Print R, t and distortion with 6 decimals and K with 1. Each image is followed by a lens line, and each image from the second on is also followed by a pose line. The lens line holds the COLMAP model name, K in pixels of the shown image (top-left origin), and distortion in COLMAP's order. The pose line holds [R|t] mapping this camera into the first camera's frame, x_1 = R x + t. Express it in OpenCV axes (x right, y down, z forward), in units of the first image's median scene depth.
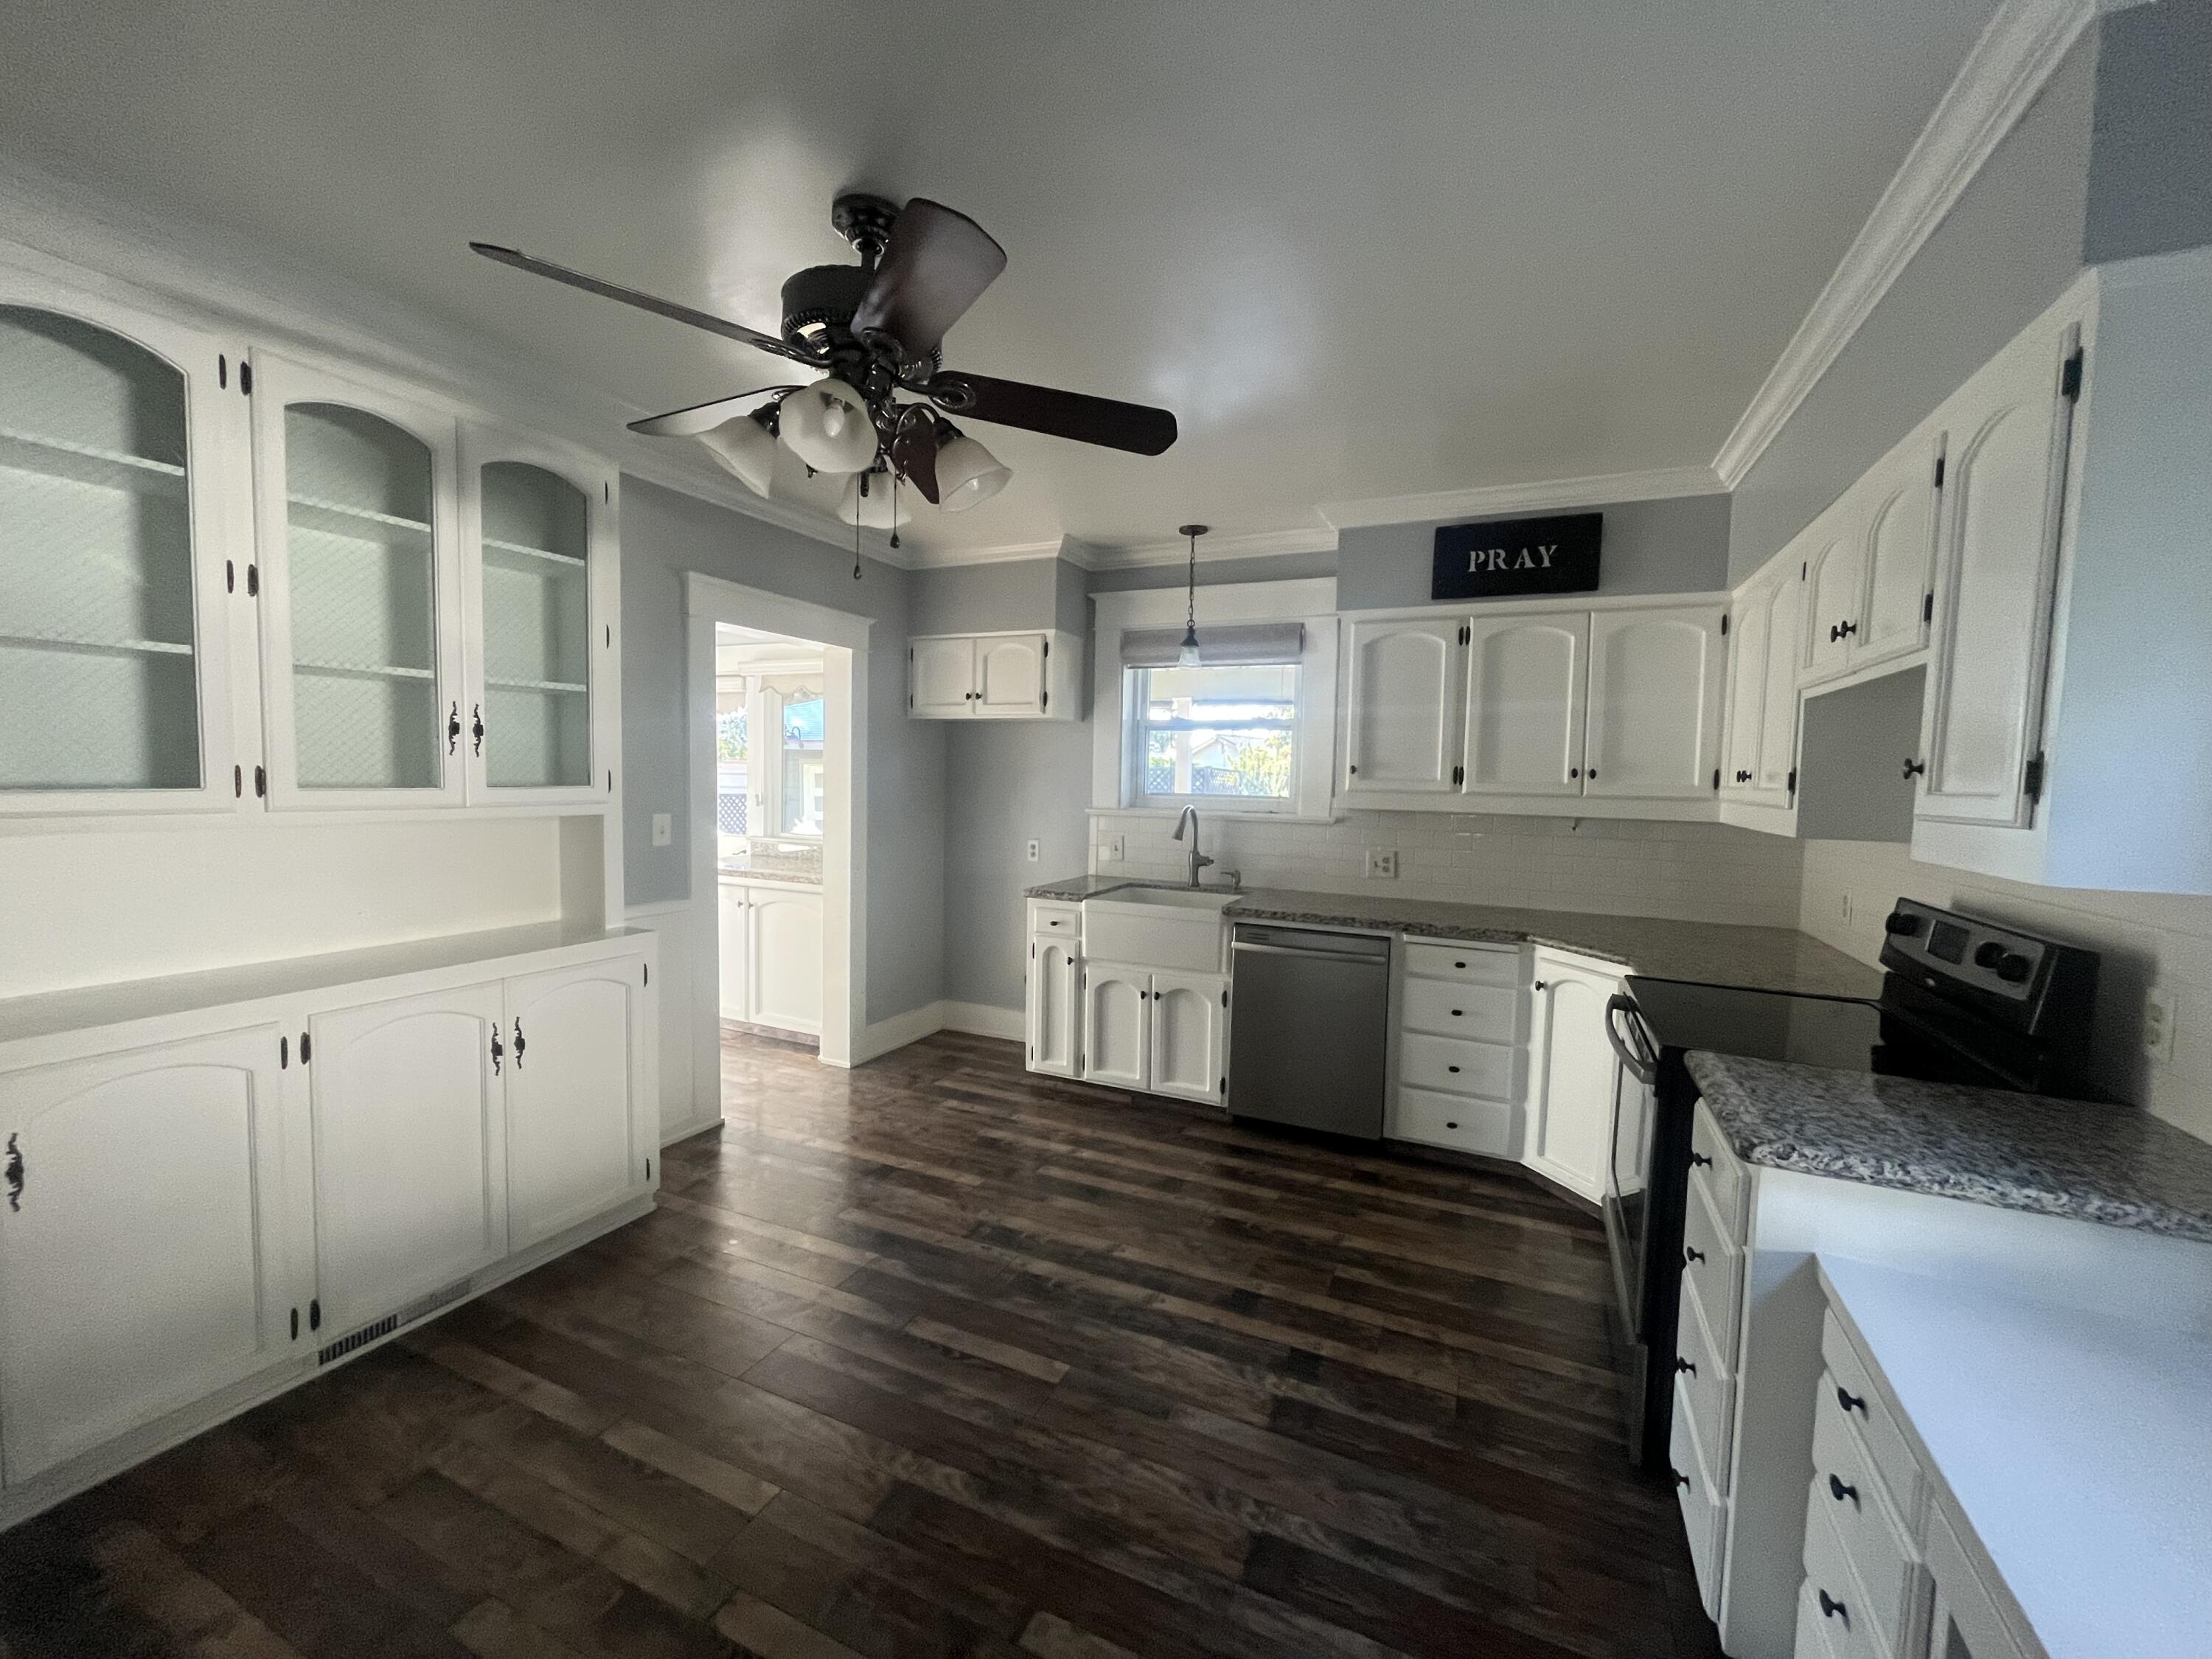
lens RADIAL K [[889.5, 0, 1102.5], [0, 889.5, 826.3], [0, 0, 1]] dist [-0.003675, -0.000091]
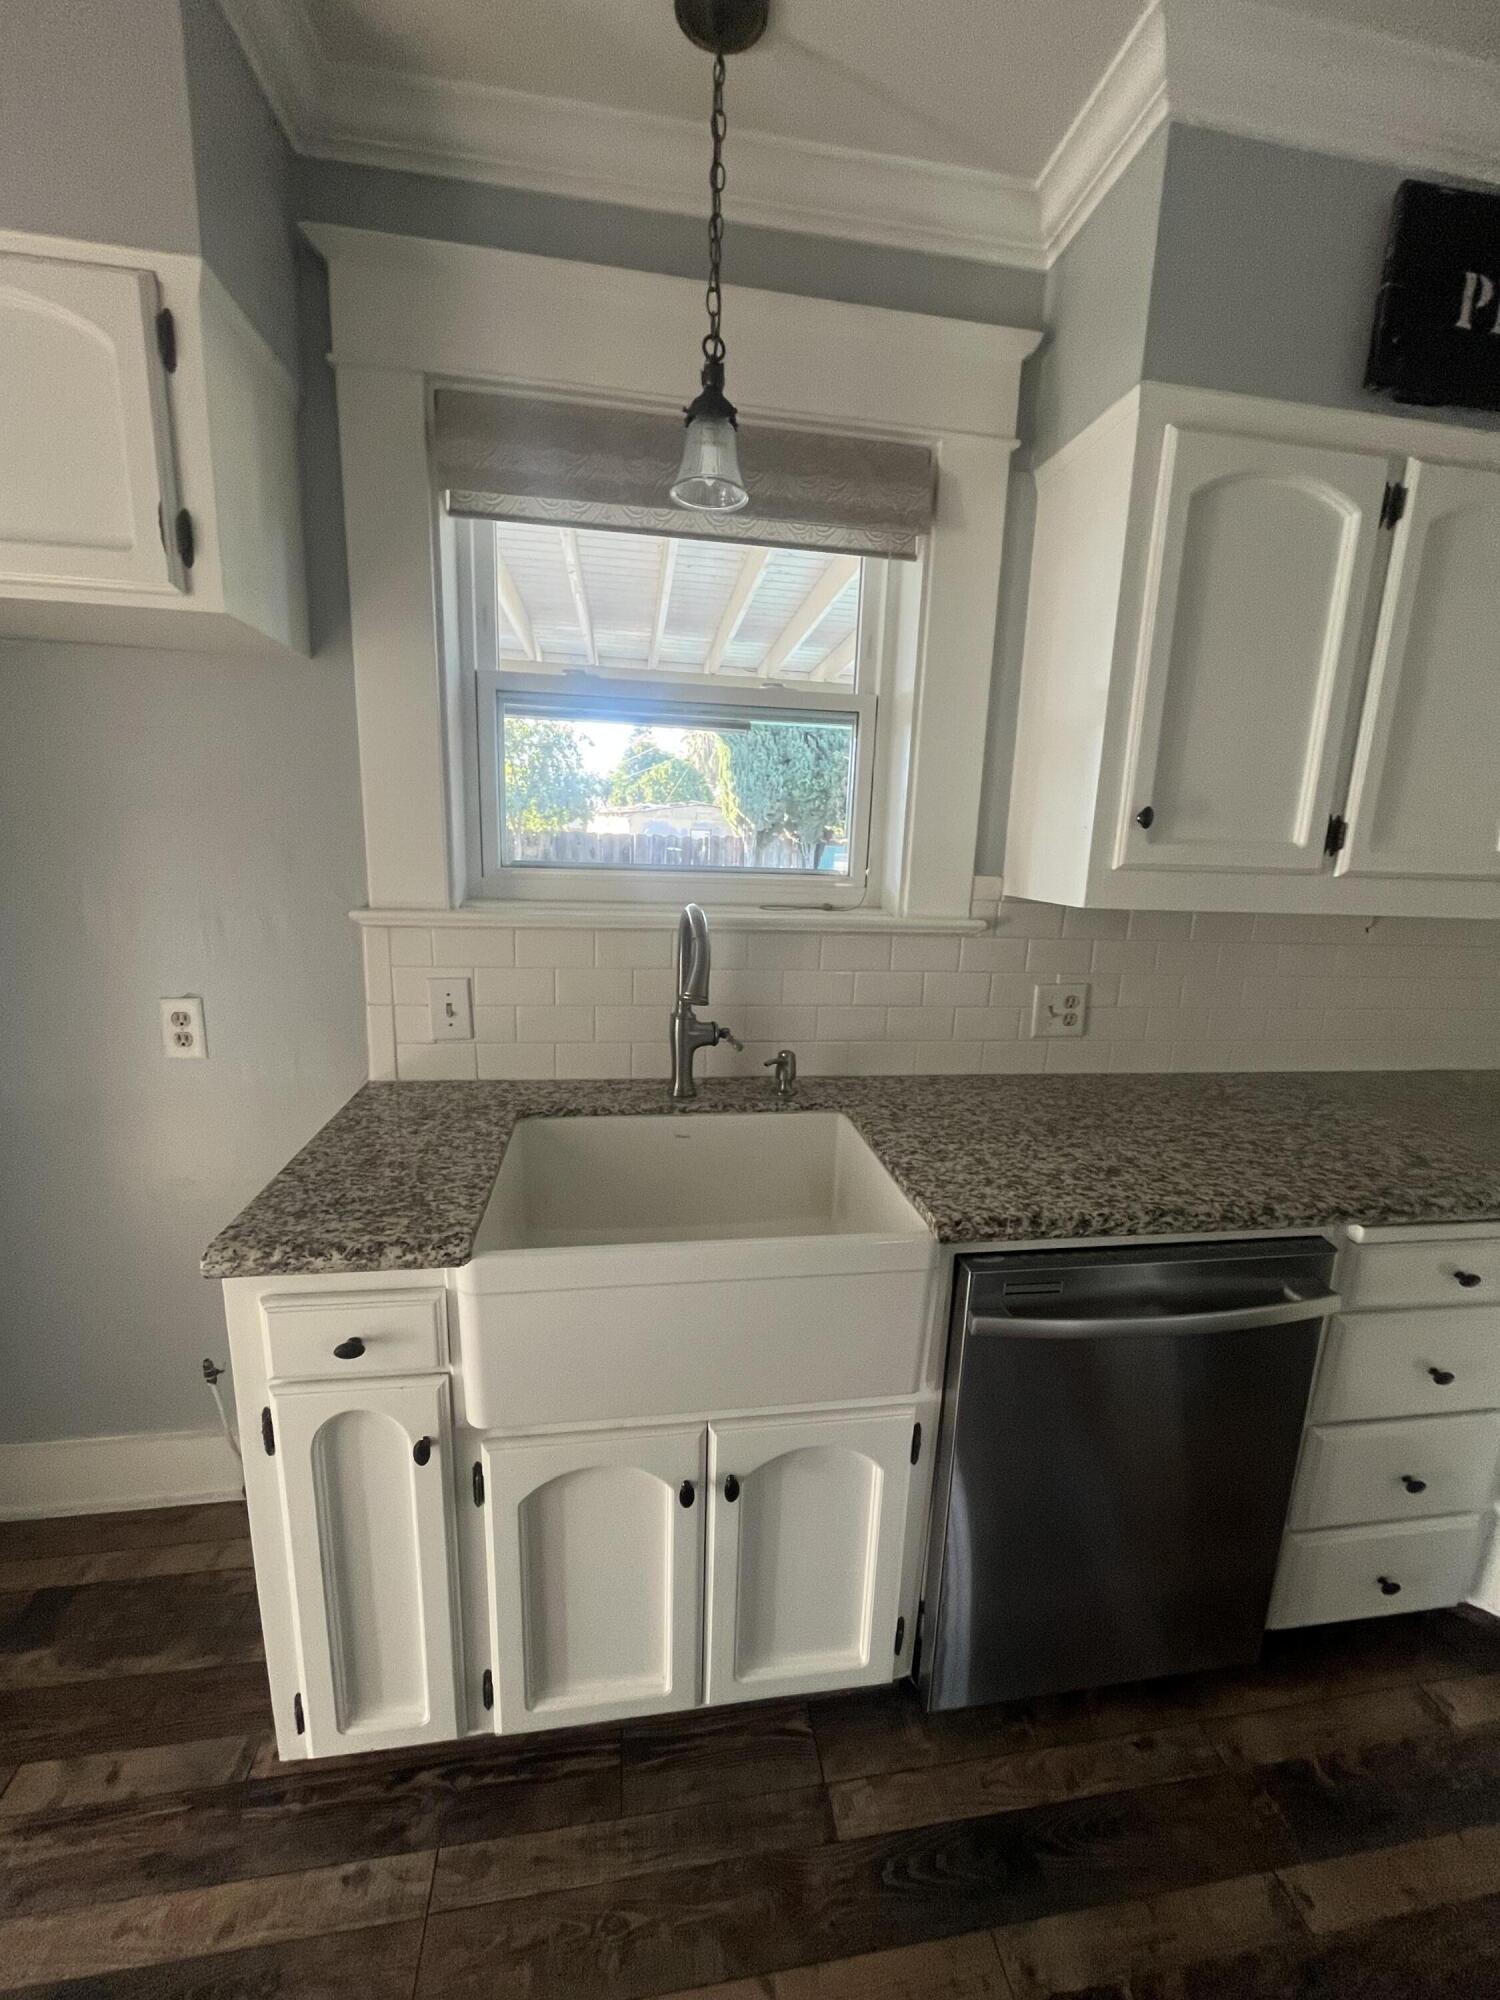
lens RADIAL K [[804.3, 0, 749.9], [0, 804.3, 996.6], [0, 0, 1]] dist [-0.003675, -0.000091]
pose [[0.828477, -0.106796, 0.549746, -0.096913], [0.013738, 0.985229, 0.170691, -0.055695], [-0.559855, -0.133861, 0.817706, 0.913273]]
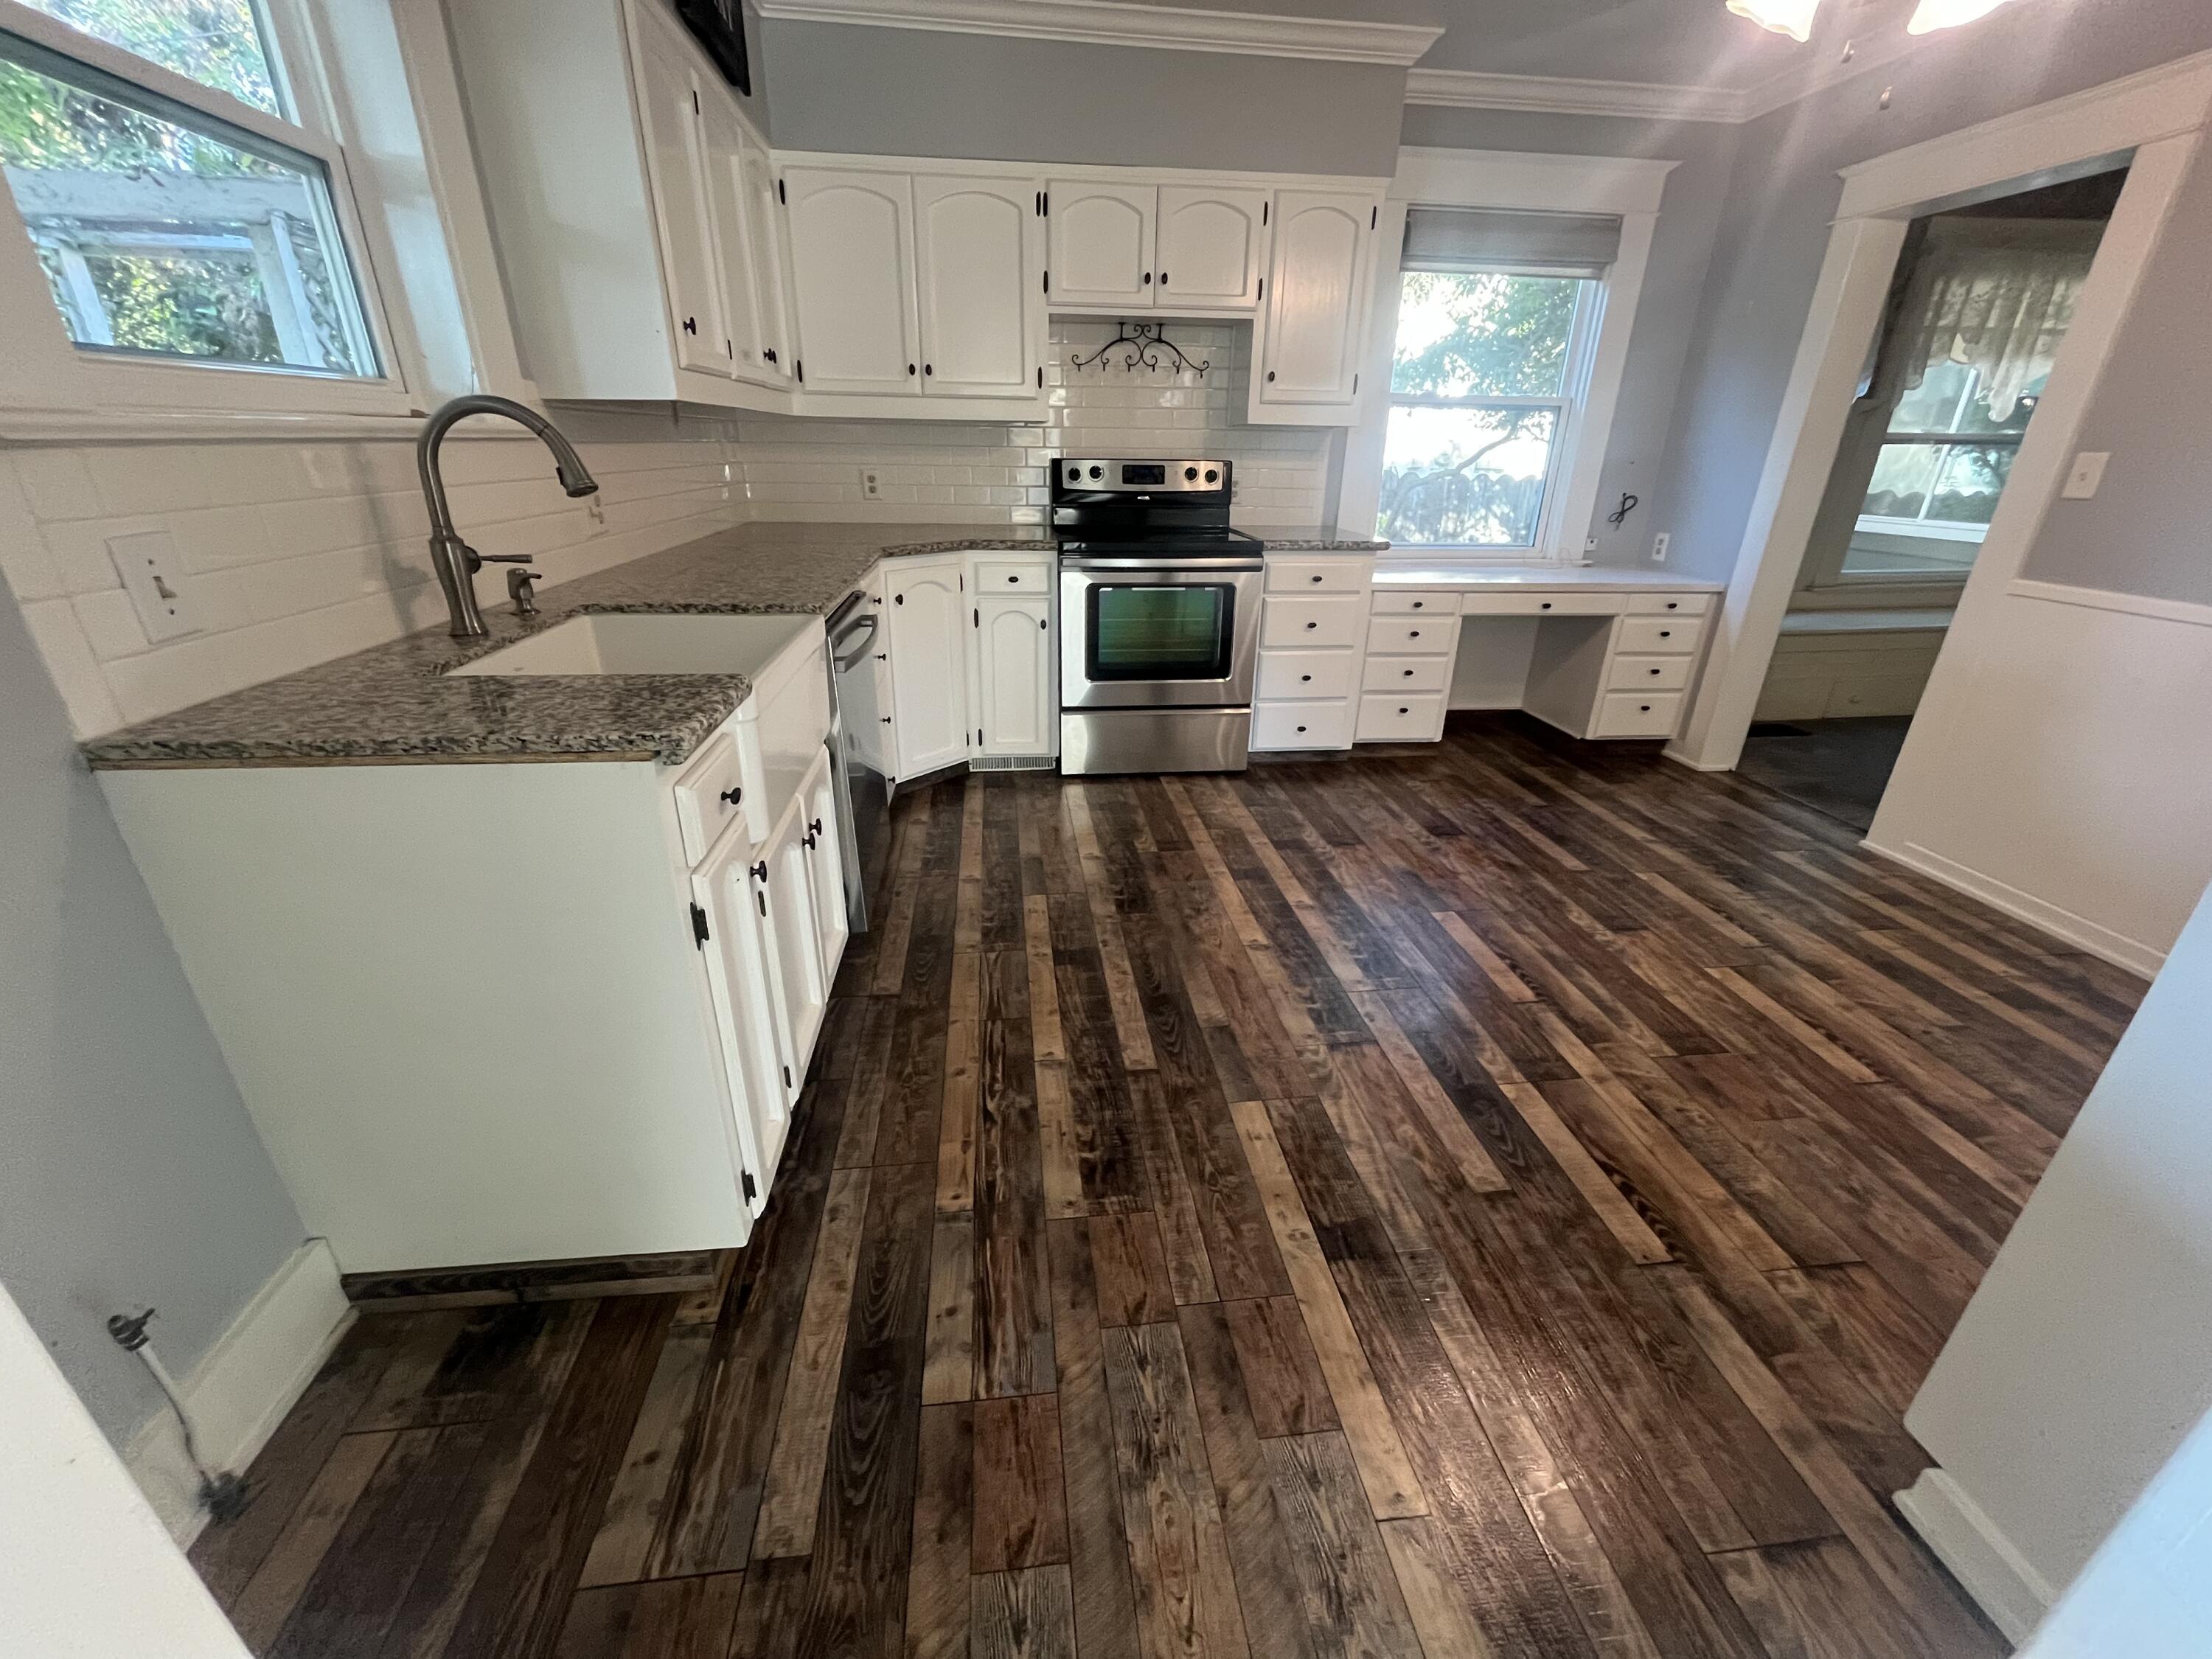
lens RADIAL K [[889.5, 0, 1101.0], [0, 889.5, 828.8], [0, 0, 1]] dist [-0.003675, -0.000091]
pose [[-0.516874, -0.369130, 0.772389, -0.468946], [0.025552, 0.895204, 0.444924, -0.025675], [-0.855680, 0.249706, -0.453275, 1.288923]]
